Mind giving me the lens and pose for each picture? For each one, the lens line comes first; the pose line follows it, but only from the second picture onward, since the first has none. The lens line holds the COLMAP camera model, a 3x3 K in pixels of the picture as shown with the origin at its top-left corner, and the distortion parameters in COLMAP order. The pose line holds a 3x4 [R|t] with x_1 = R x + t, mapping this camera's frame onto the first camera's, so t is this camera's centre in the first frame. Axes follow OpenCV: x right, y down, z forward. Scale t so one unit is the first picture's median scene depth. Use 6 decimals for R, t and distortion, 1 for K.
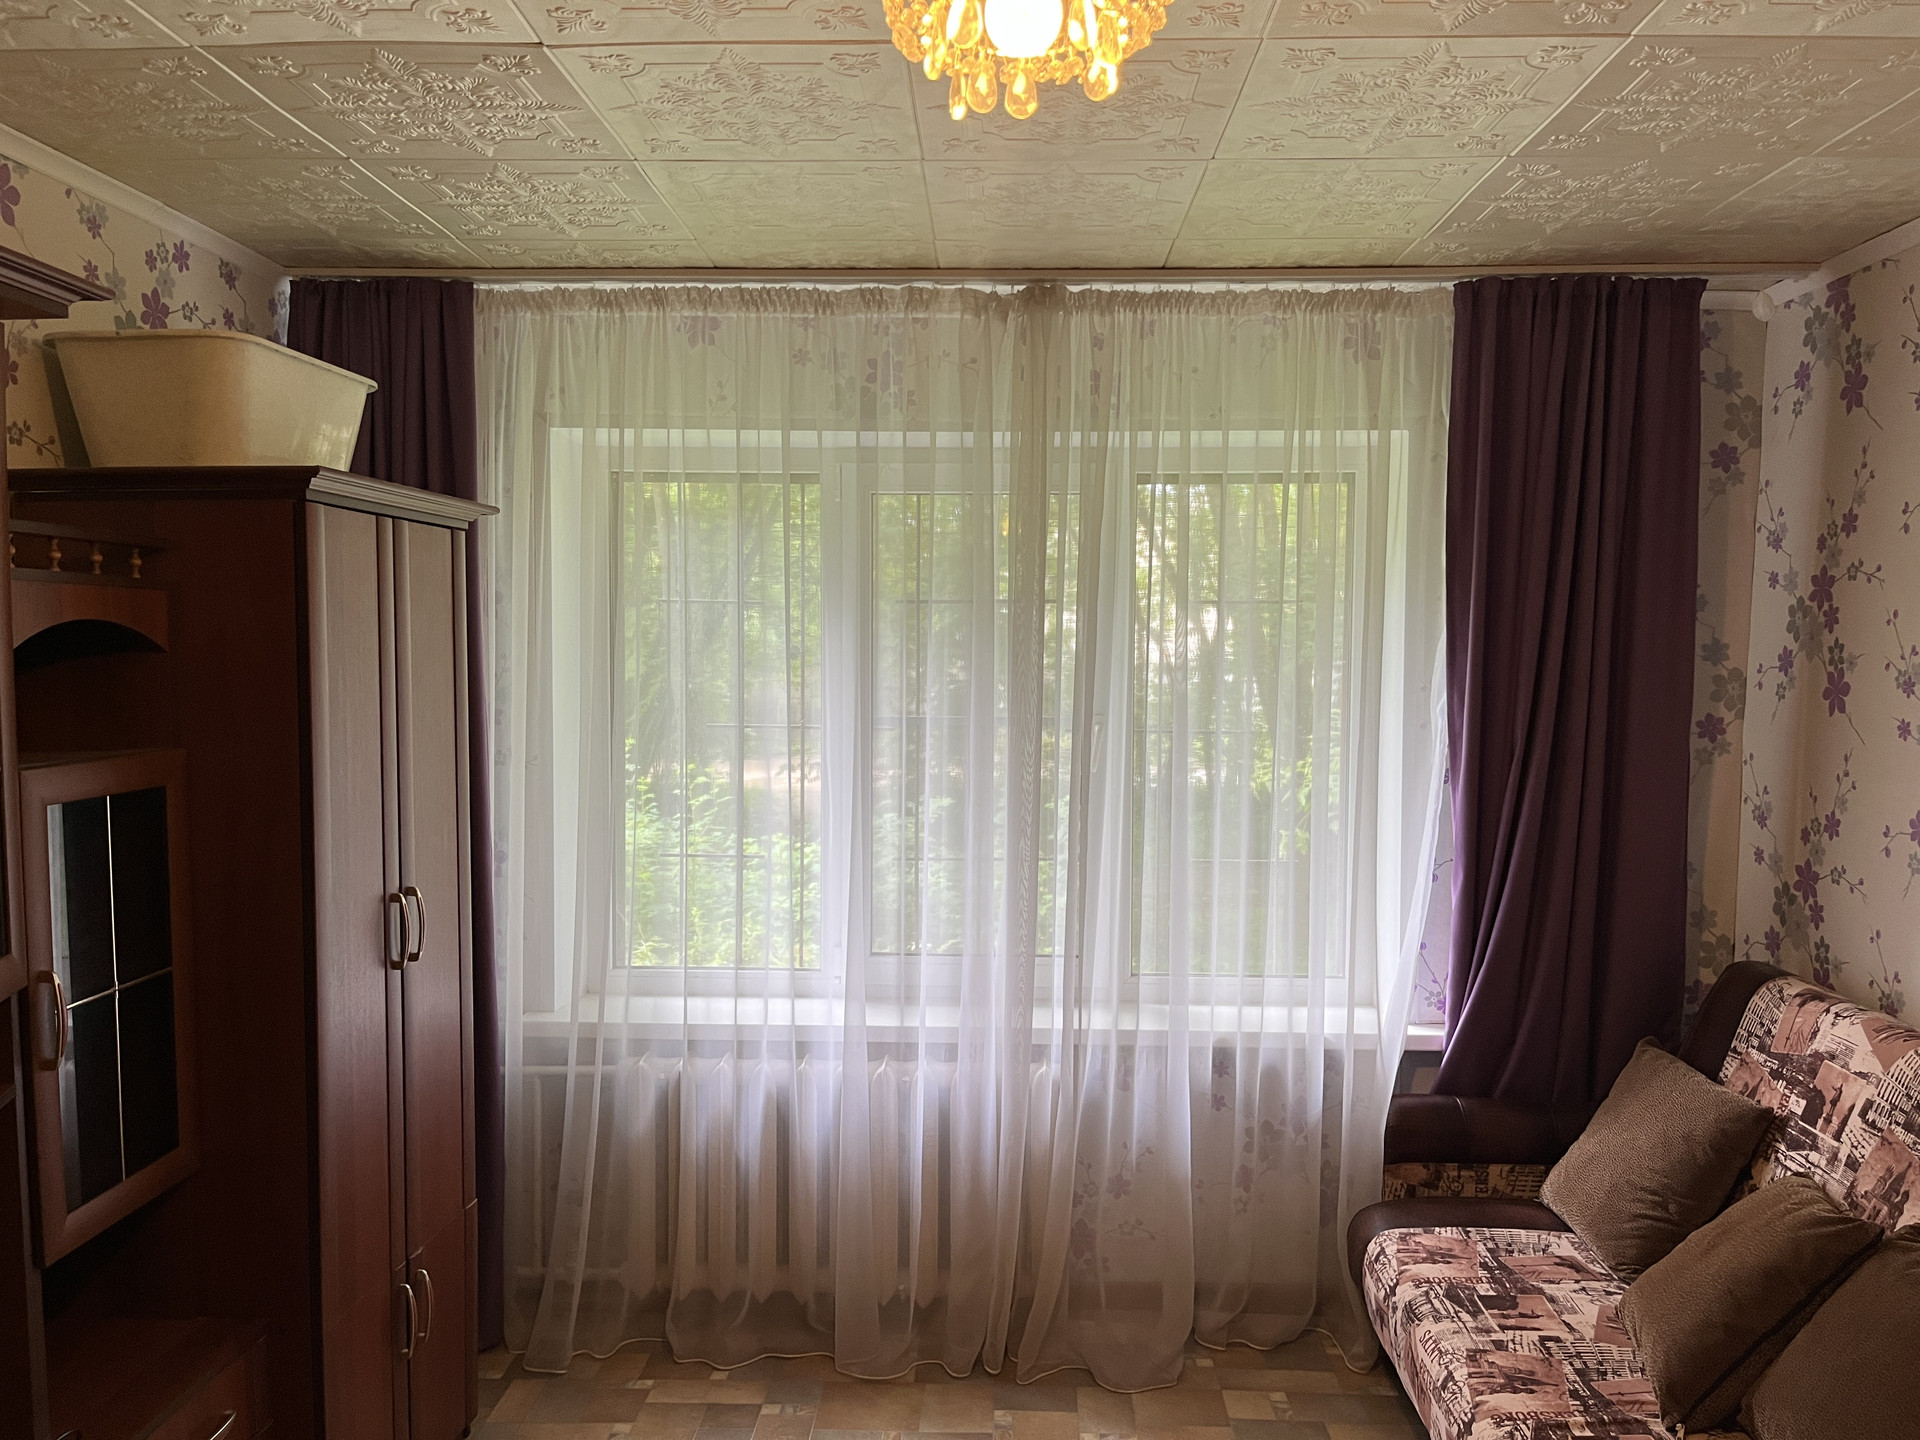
lens RADIAL K [[1448.4, 0, 959.5], [0, 1448.4, 721.2], [0, 0, 1]] dist [0.068075, -0.095615]
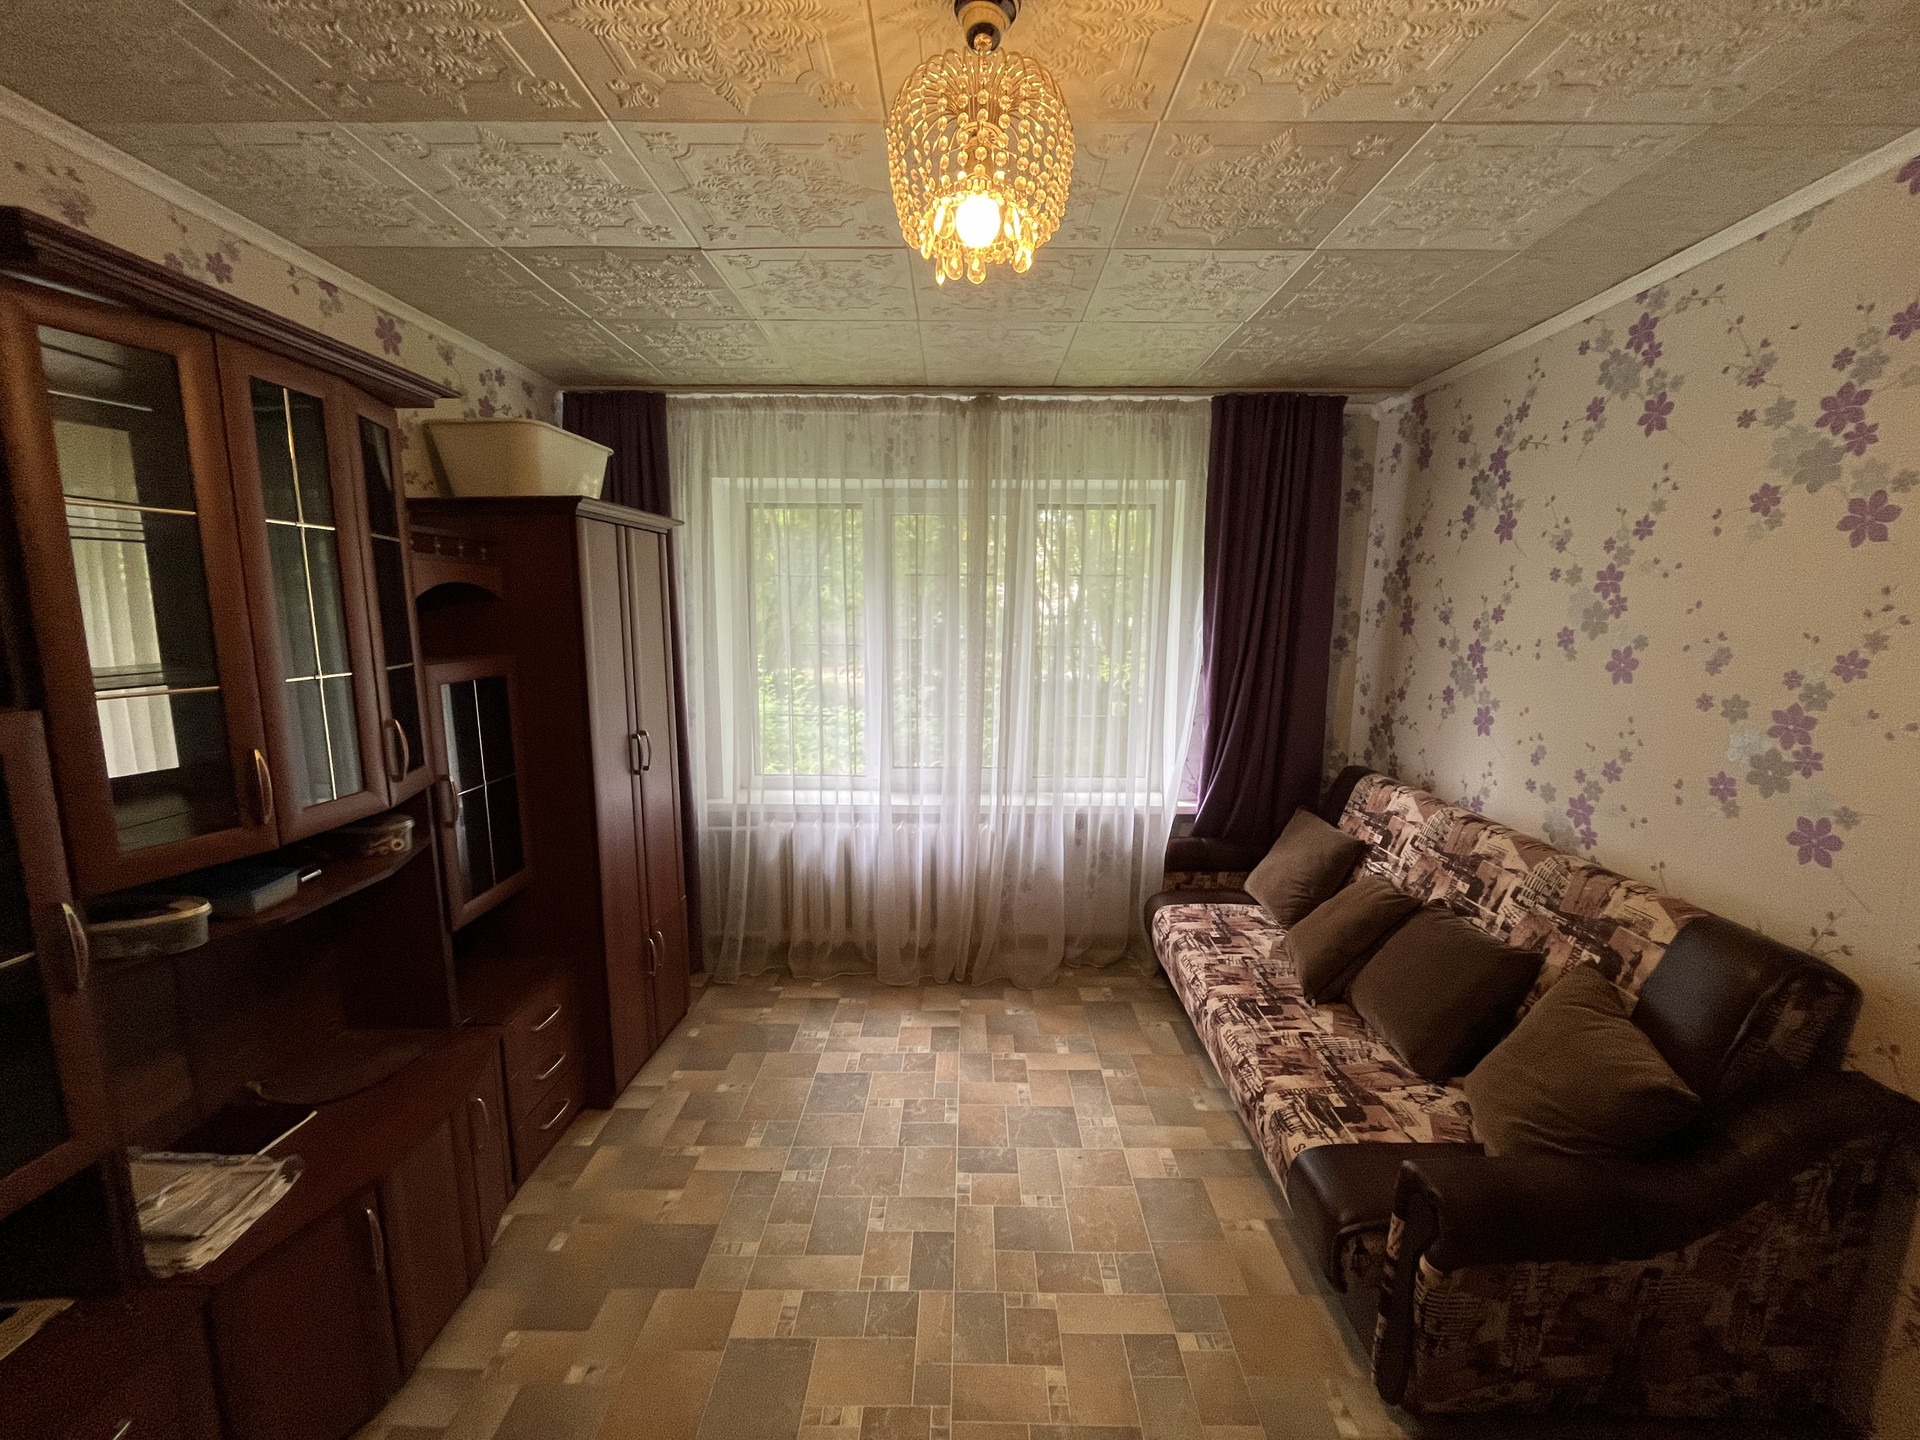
lens RADIAL K [[780.9, 0, 961.2], [0, 780.9, 717.3], [0, 0, 1]] dist [-0.003712, 0.000158]
pose [[0.999592, -0.005776, 0.027976, -0.002120], [0.003250, 0.995982, 0.089489, 0.008901], [-0.028380, -0.089362, 0.995595, 0.009665]]
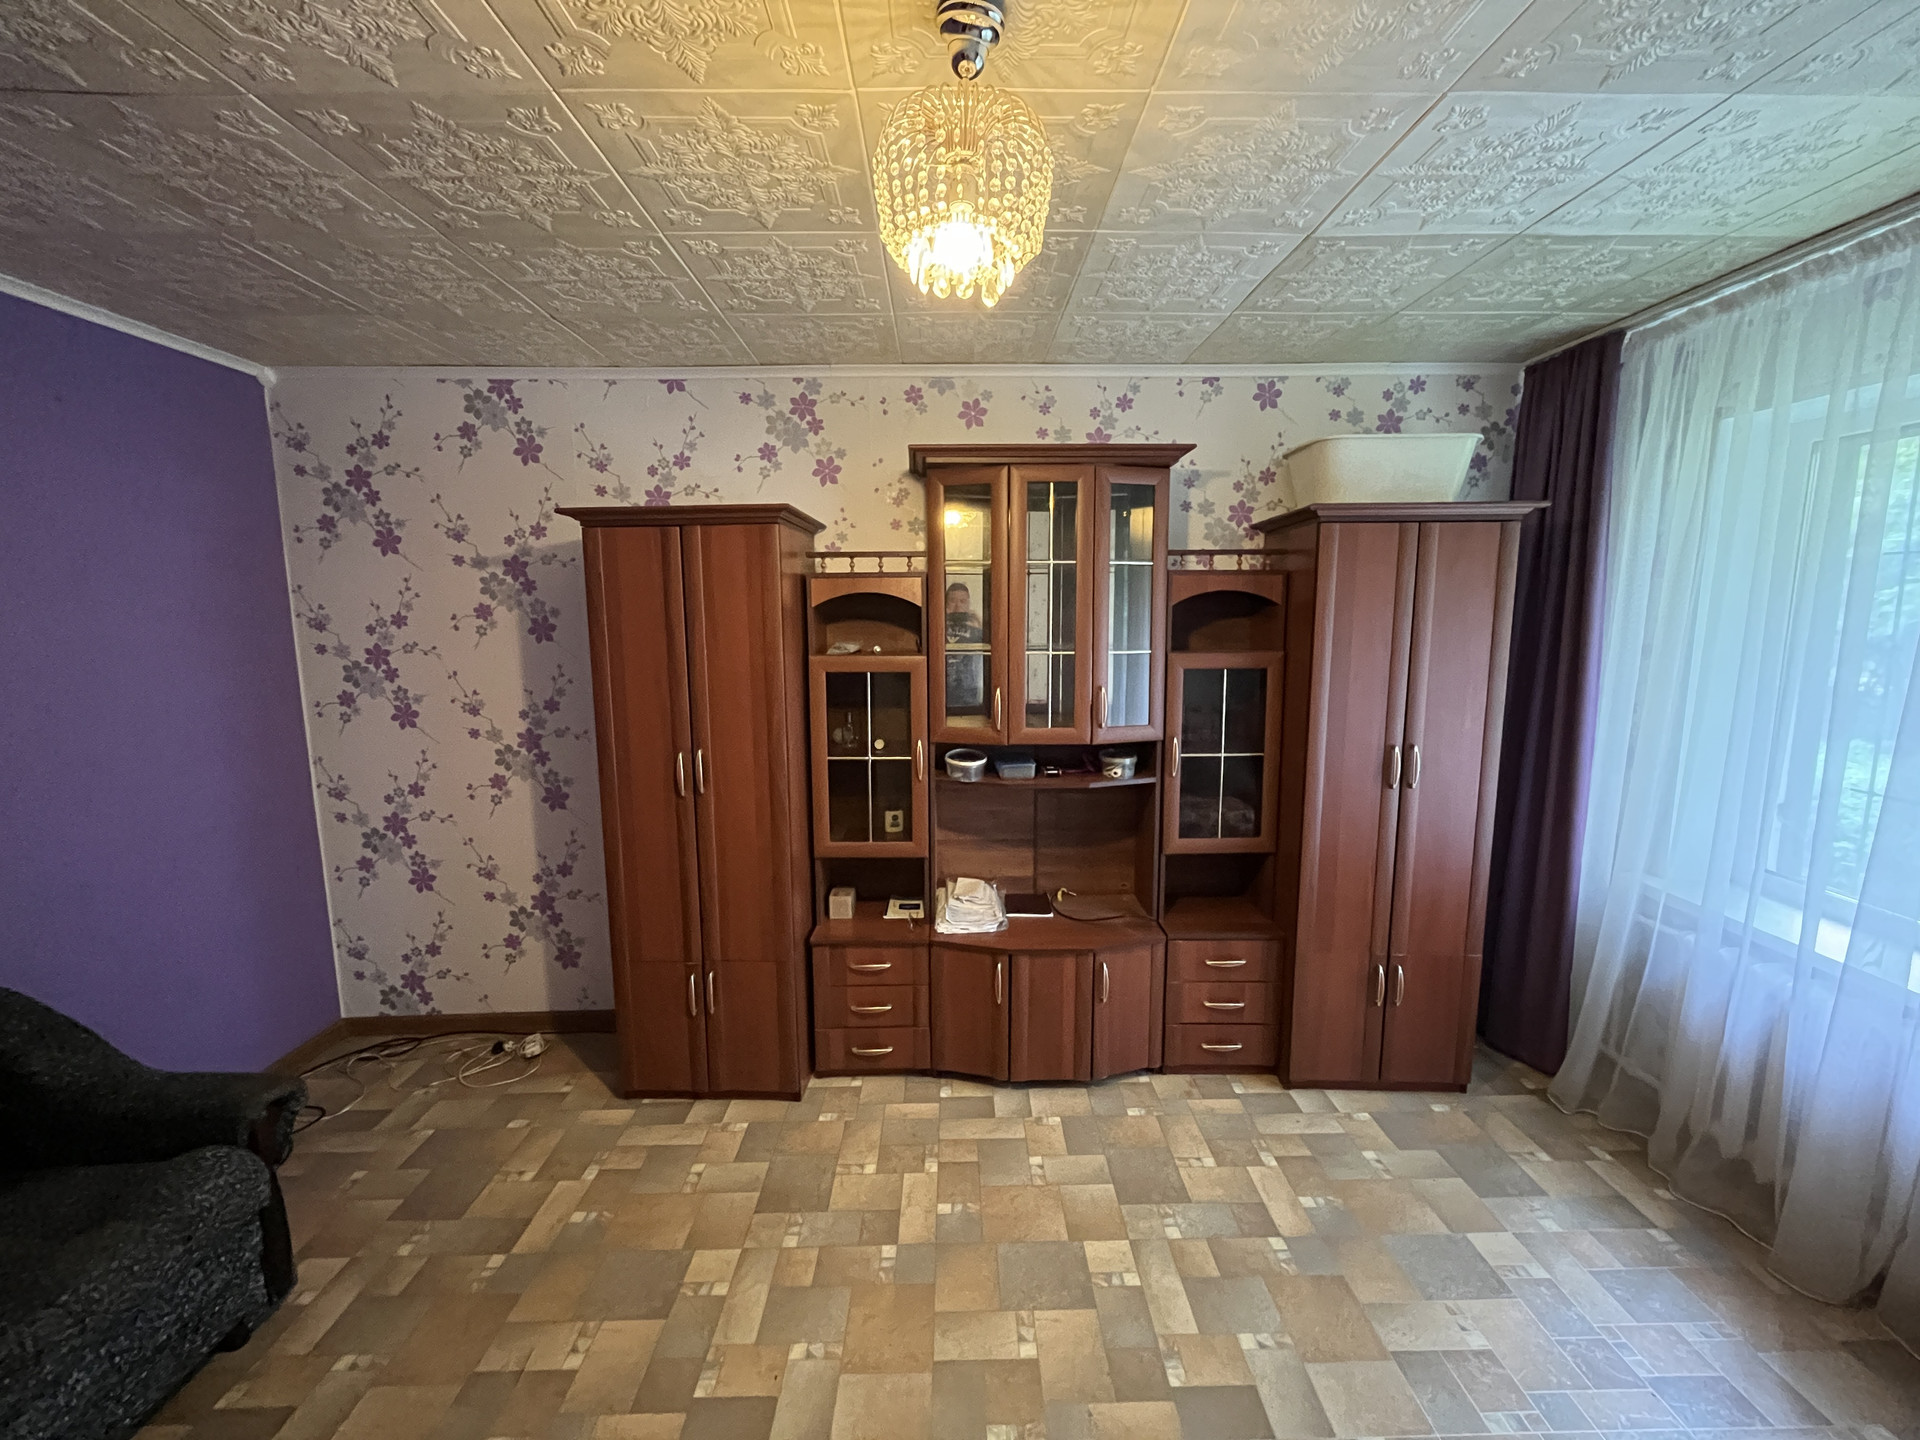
lens RADIAL K [[780.9, 0, 964.9], [0, 780.9, 717.2], [0, 0, 1]] dist [-0.003712, 0.000158]
pose [[0.053570, 0.133385, -0.989615, 0.422563], [-0.045334, 0.990341, 0.131029, -0.010685], [0.997534, 0.037844, 0.059100, 0.378975]]
